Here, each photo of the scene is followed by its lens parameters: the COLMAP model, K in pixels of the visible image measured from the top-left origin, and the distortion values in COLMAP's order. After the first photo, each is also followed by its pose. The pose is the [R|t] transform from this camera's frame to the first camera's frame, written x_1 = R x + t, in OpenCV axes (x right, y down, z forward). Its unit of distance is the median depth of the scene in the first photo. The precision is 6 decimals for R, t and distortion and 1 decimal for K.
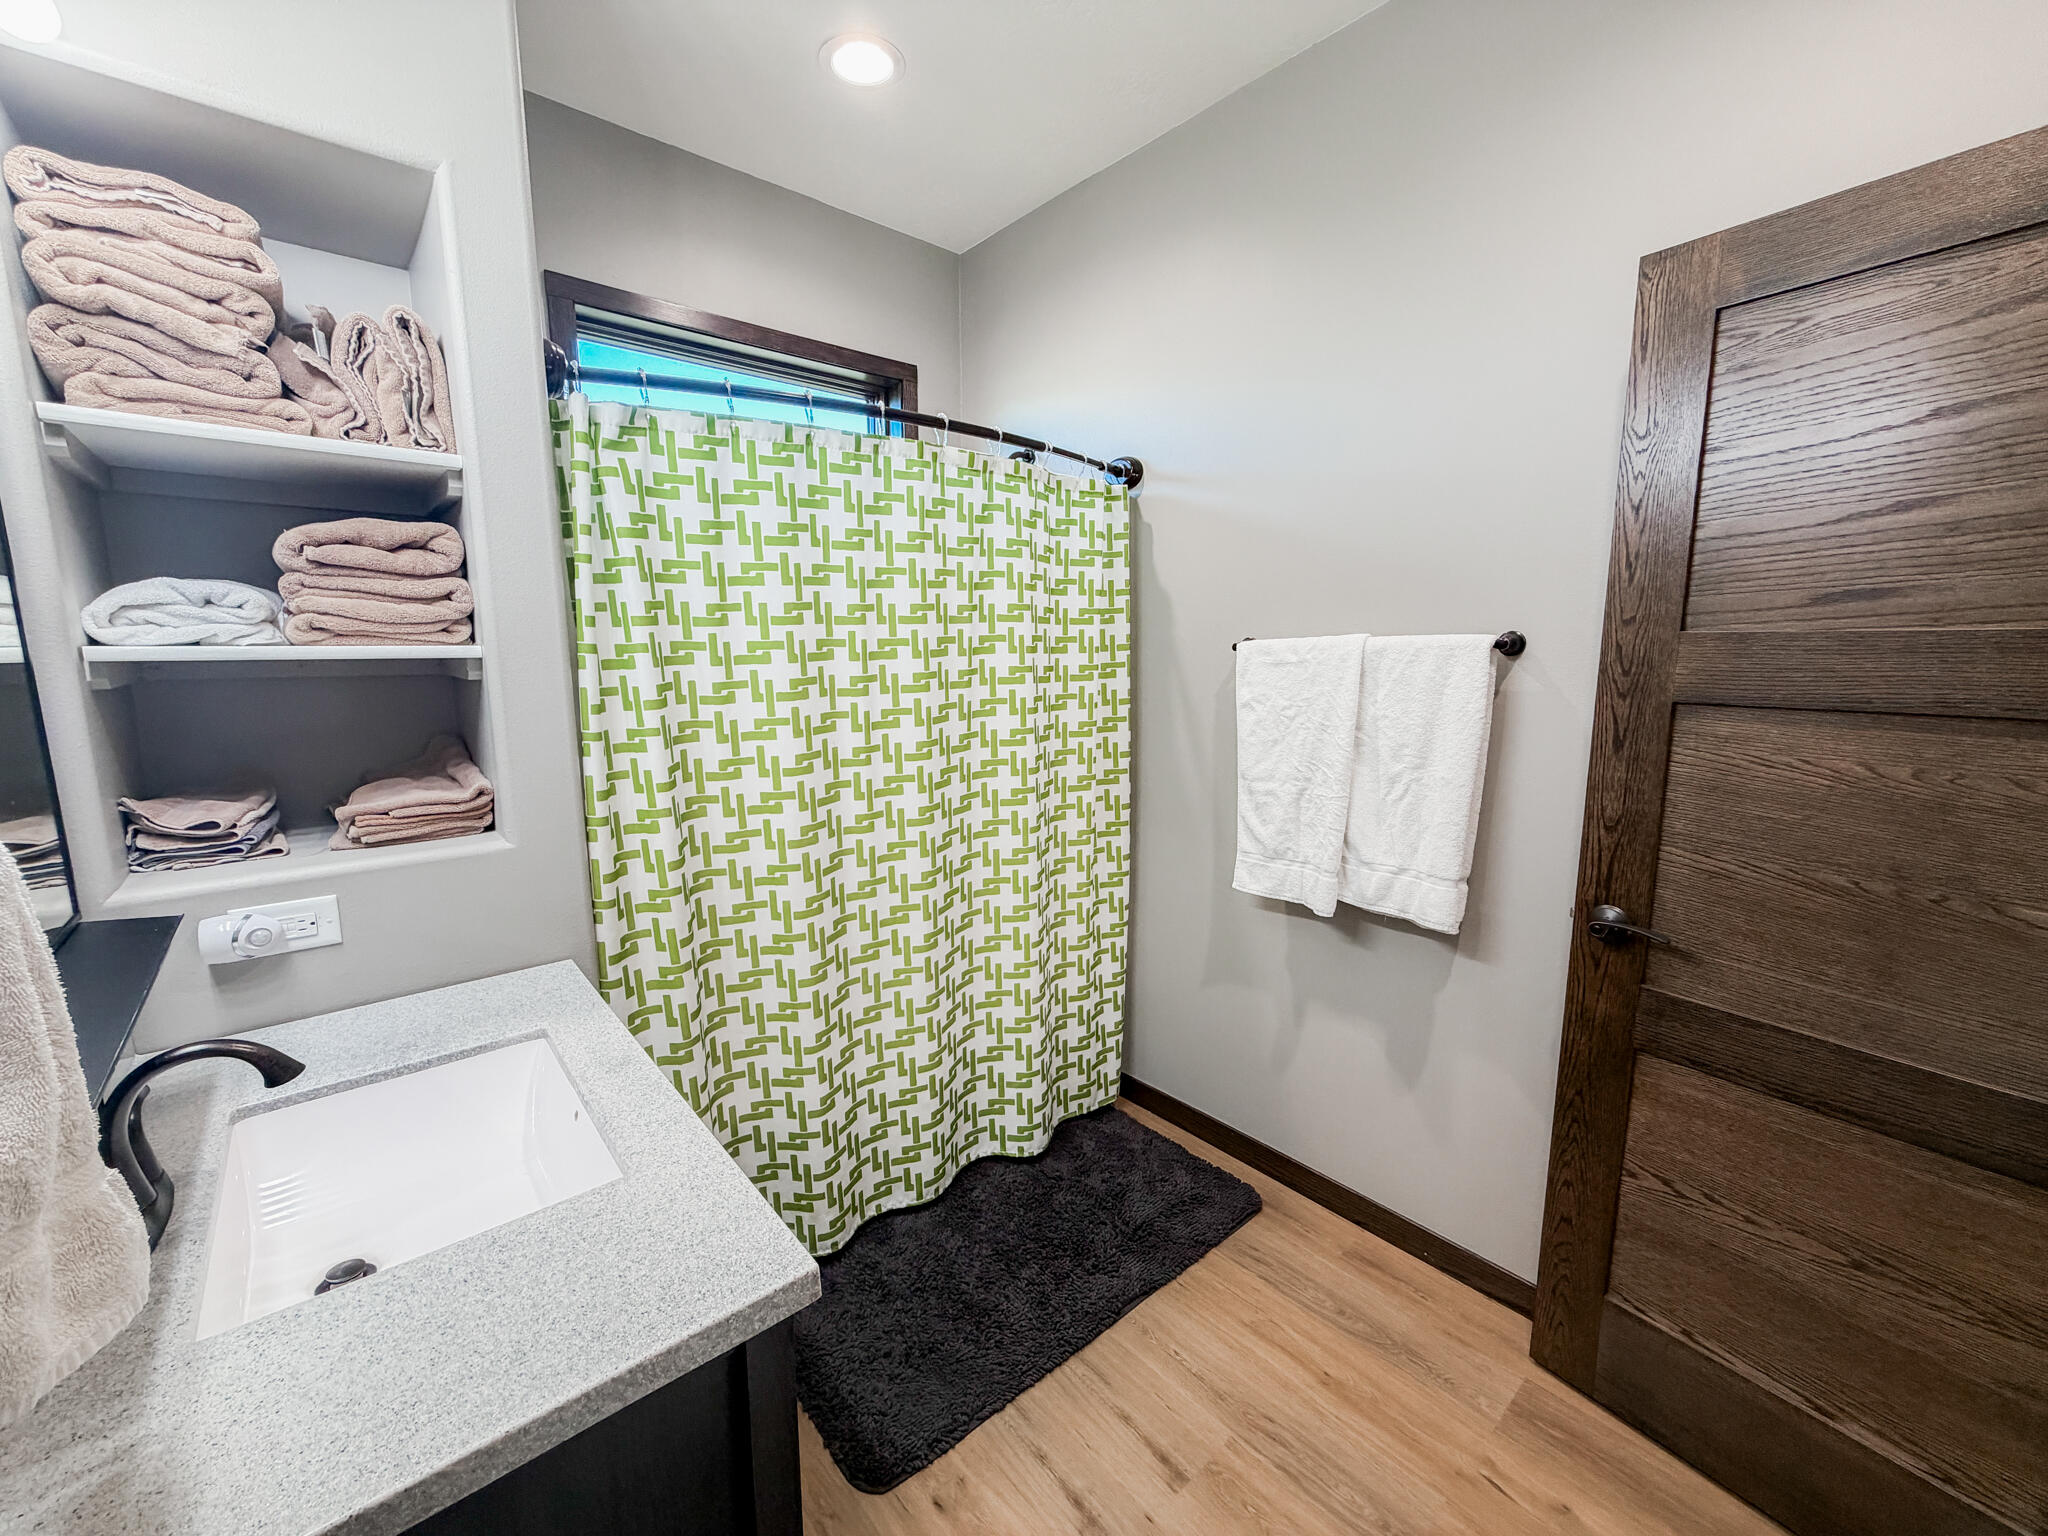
lens RADIAL K [[810.3, 0, 1005.8], [0, 810.3, 773.9], [0, 0, 1]] dist [-0.000801, -0.000146]
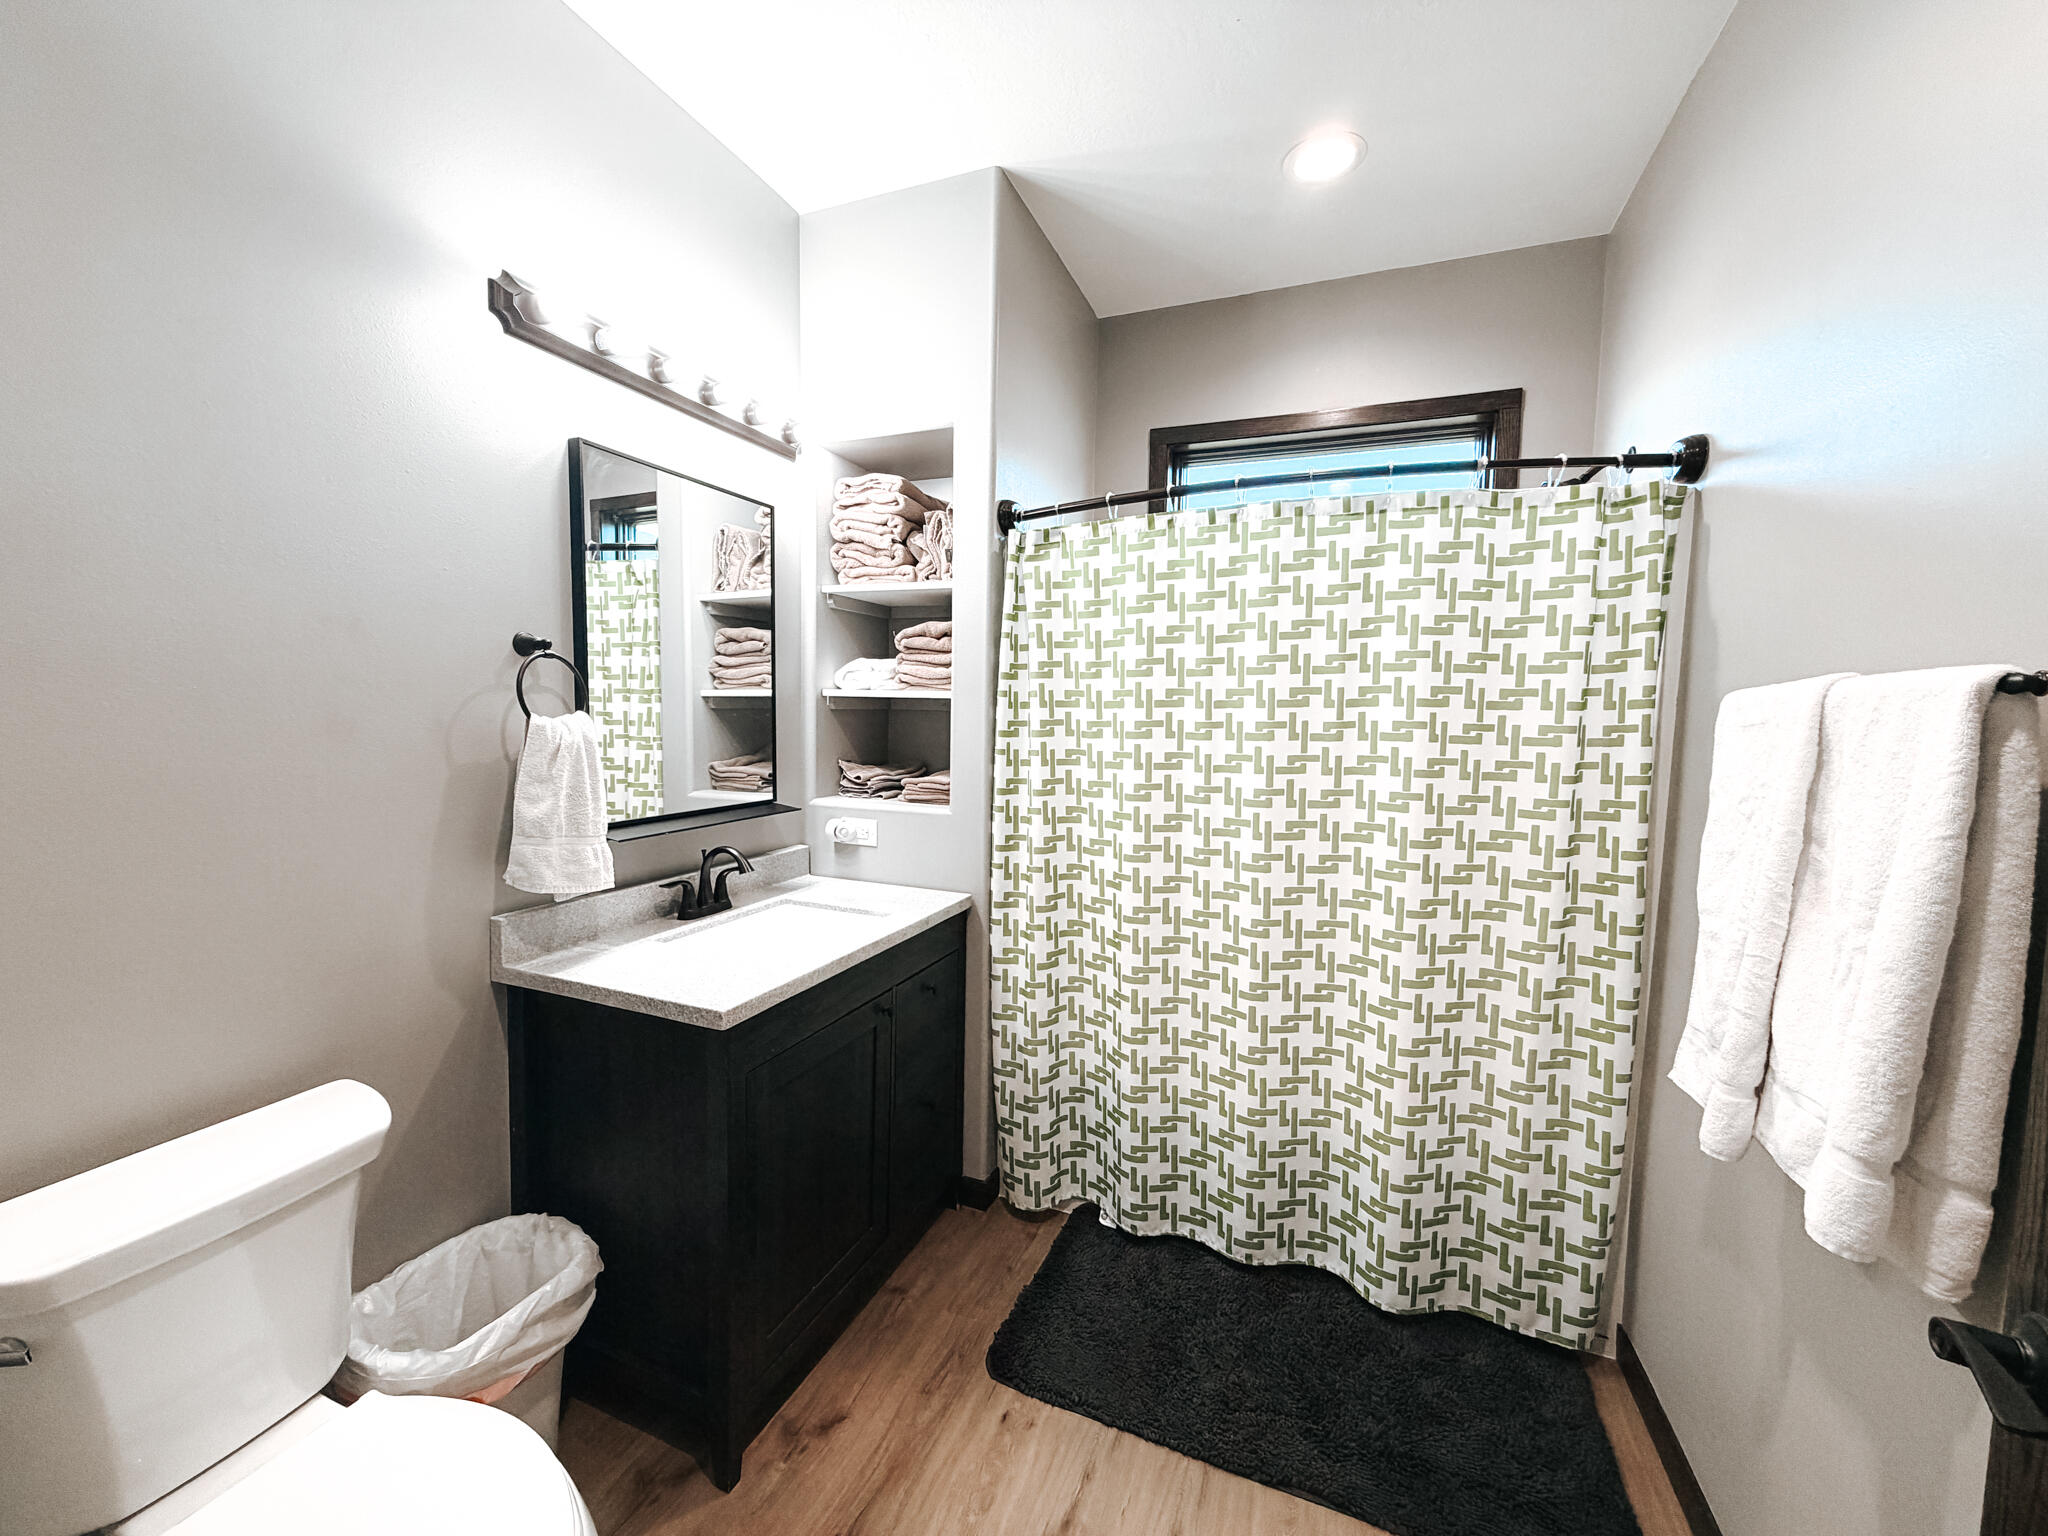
lens RADIAL K [[816.3, 0, 1013.8], [0, 816.3, 765.2], [0, 0, 1]] dist [-0.000674, -0.000278]
pose [[0.459841, 0.082047, -0.884203, 0.647205], [-0.156487, 0.987627, 0.010261, -0.031842], [0.874104, 0.133648, 0.466990, 0.244831]]
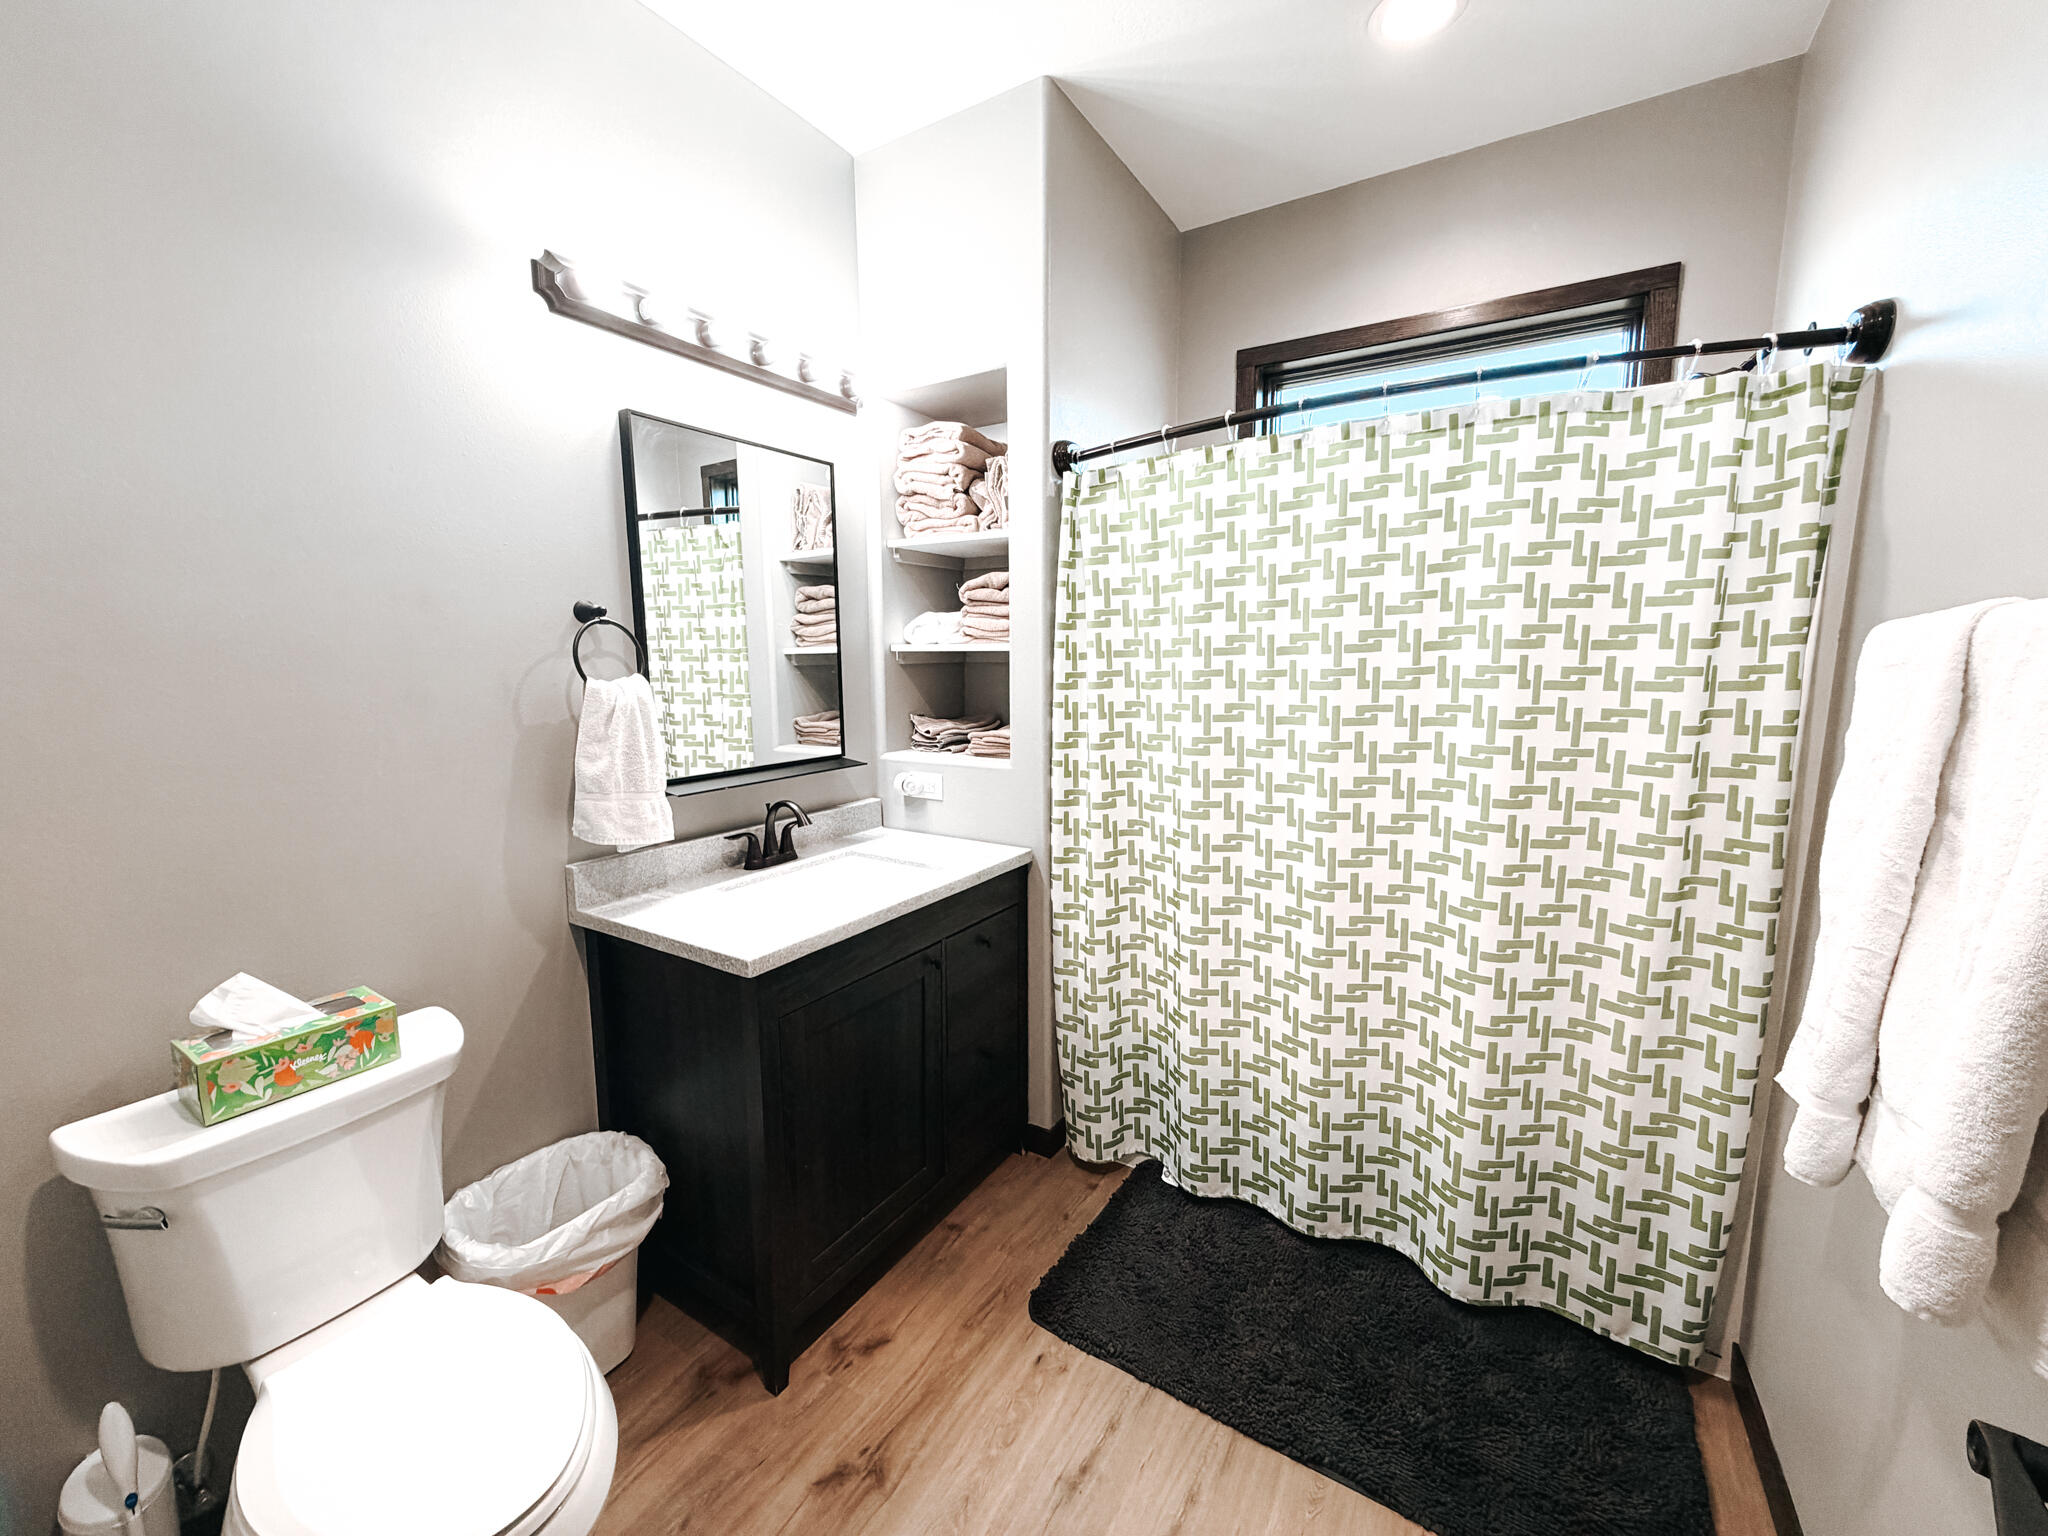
lens RADIAL K [[816.3, 0, 1013.8], [0, 816.3, 765.2], [0, 0, 1]] dist [-0.000674, -0.000278]
pose [[0.302824, 0.137776, -0.943035, 0.672064], [-0.140519, 0.985136, 0.098804, -0.056513], [0.942630, 0.102594, 0.317683, 0.358094]]
